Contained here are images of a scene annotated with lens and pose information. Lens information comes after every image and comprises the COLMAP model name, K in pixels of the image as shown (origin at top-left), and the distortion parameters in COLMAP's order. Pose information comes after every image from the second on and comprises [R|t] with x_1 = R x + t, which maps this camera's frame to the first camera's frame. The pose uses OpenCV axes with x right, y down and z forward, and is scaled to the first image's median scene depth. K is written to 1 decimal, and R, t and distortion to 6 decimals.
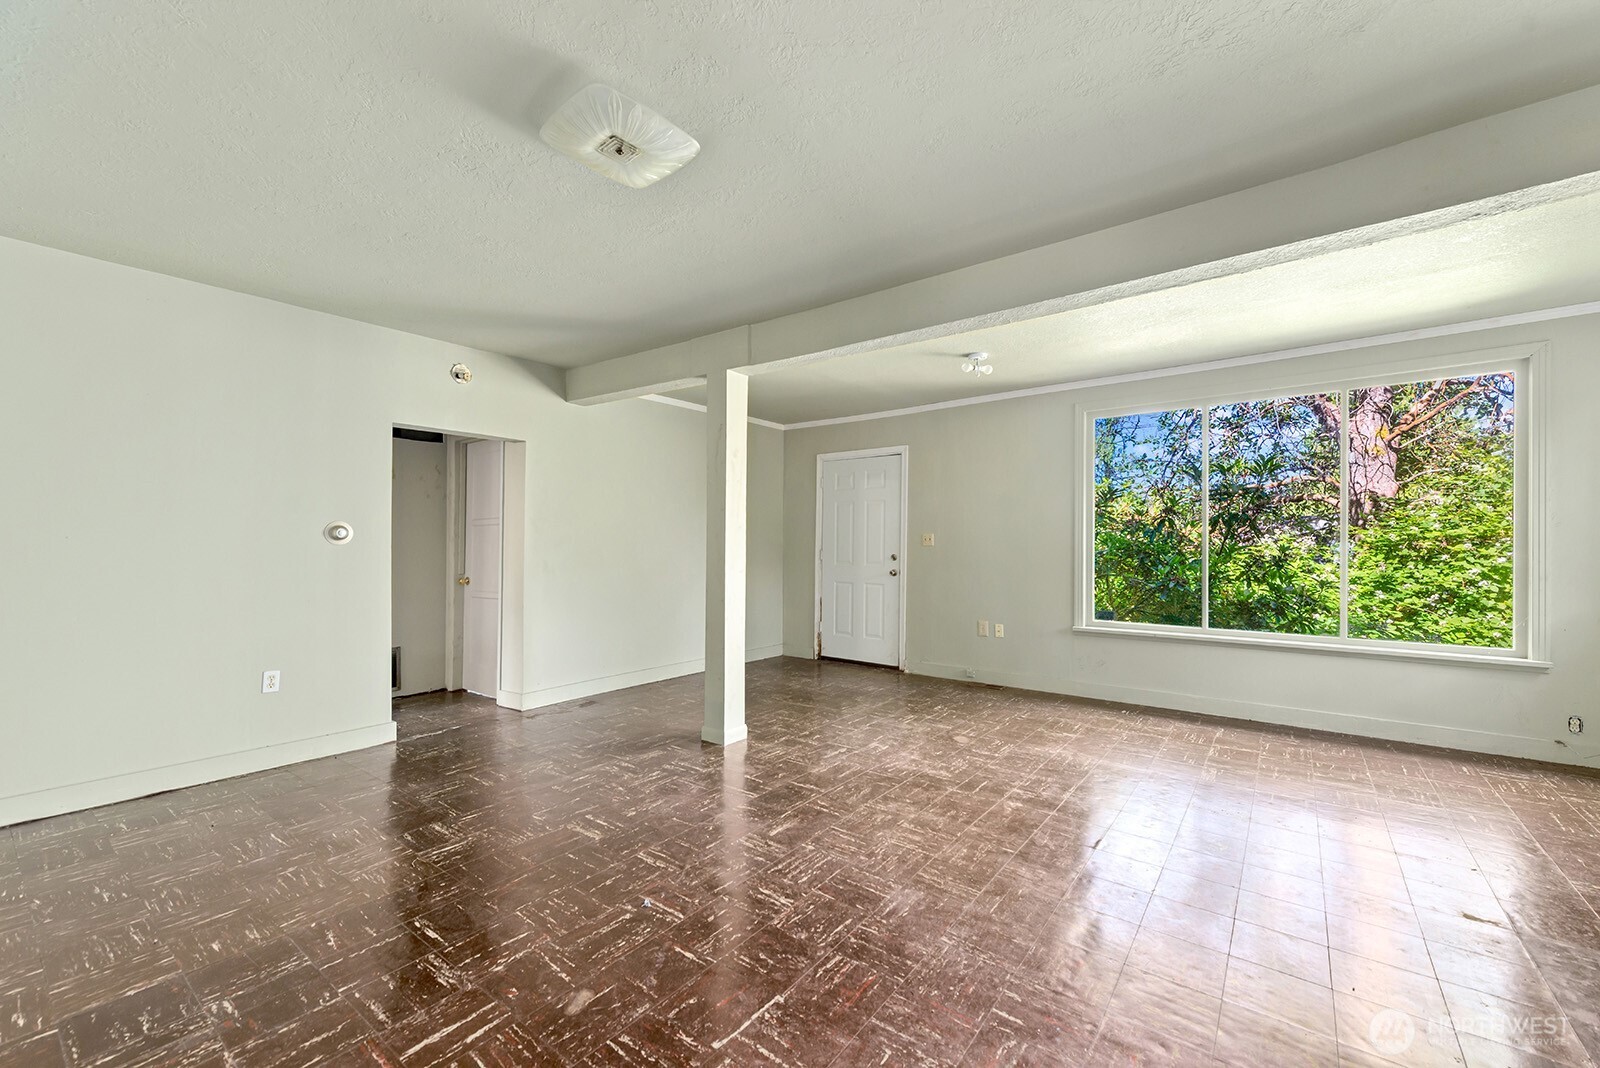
lens RADIAL K [[628.2, 0, 805.5], [0, 628.2, 543.6], [0, 0, 1]] dist [0.002944, 0.000219]
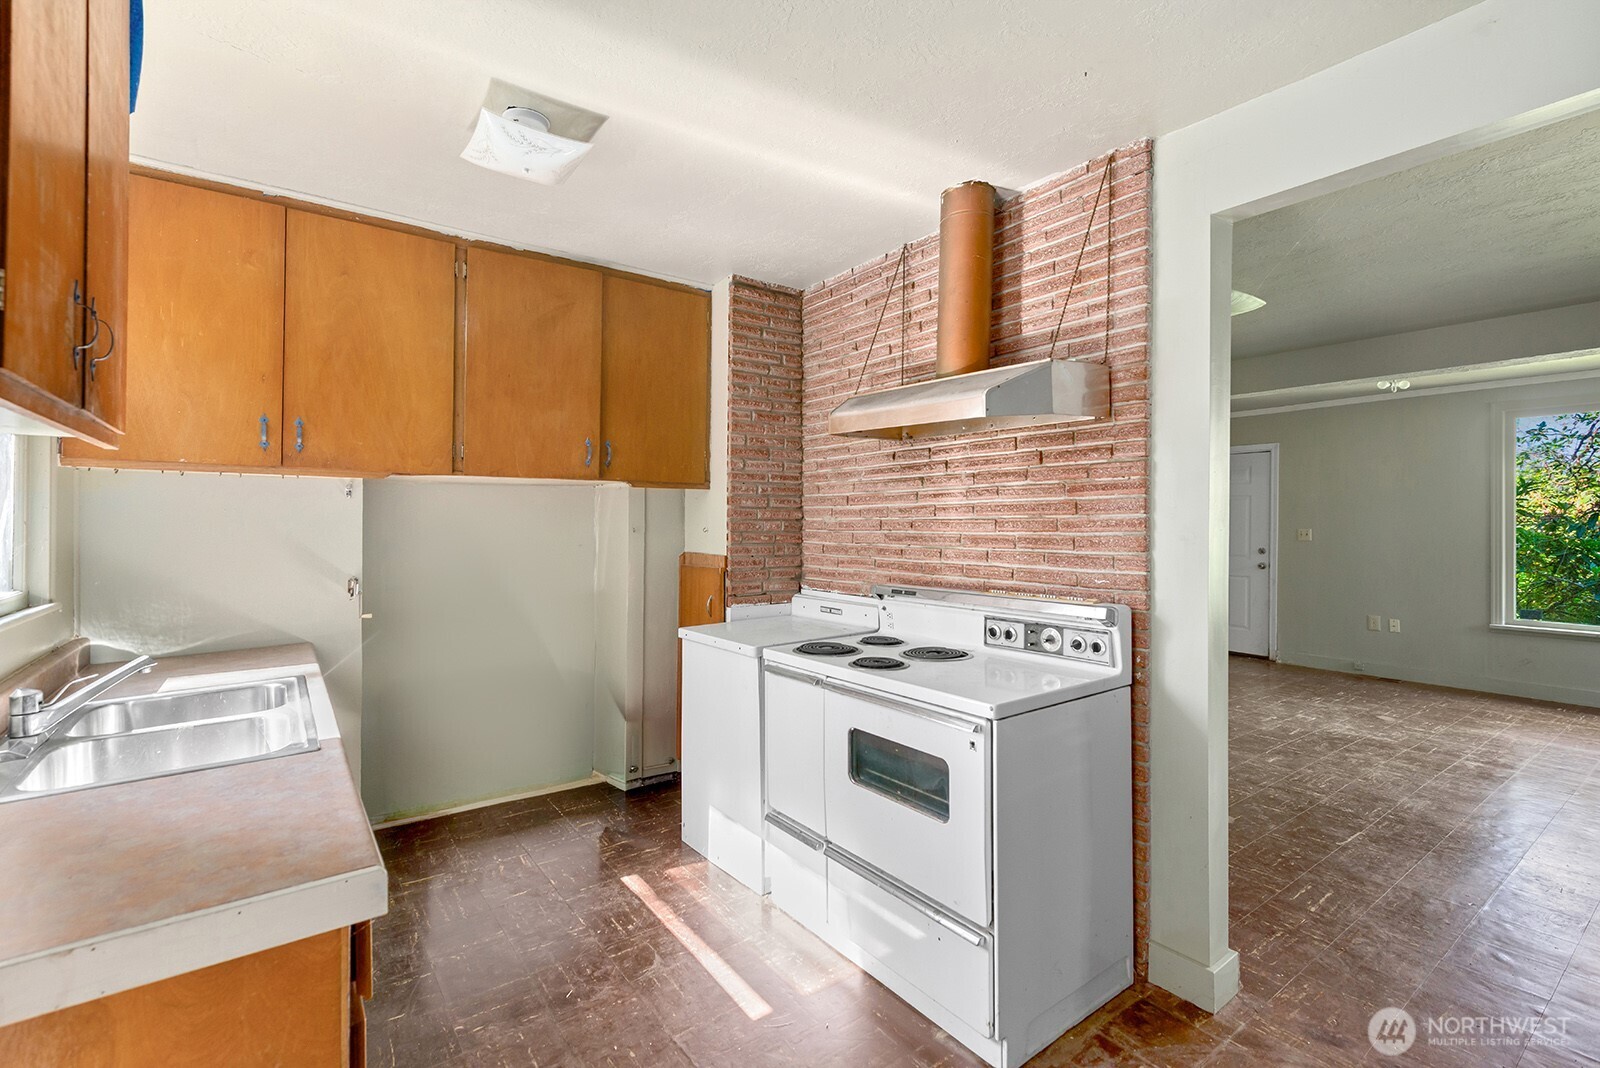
lens RADIAL K [[707.9, 0, 794.1], [0, 707.9, 519.8], [0, 0, 1]] dist [0.002128, 0.000083]
pose [[0.957483, 0.000126, -0.288488, -0.294411], [-0.000285, 1.000000, -0.000511, -0.032640], [0.288488, 0.000571, 0.957483, -0.385760]]
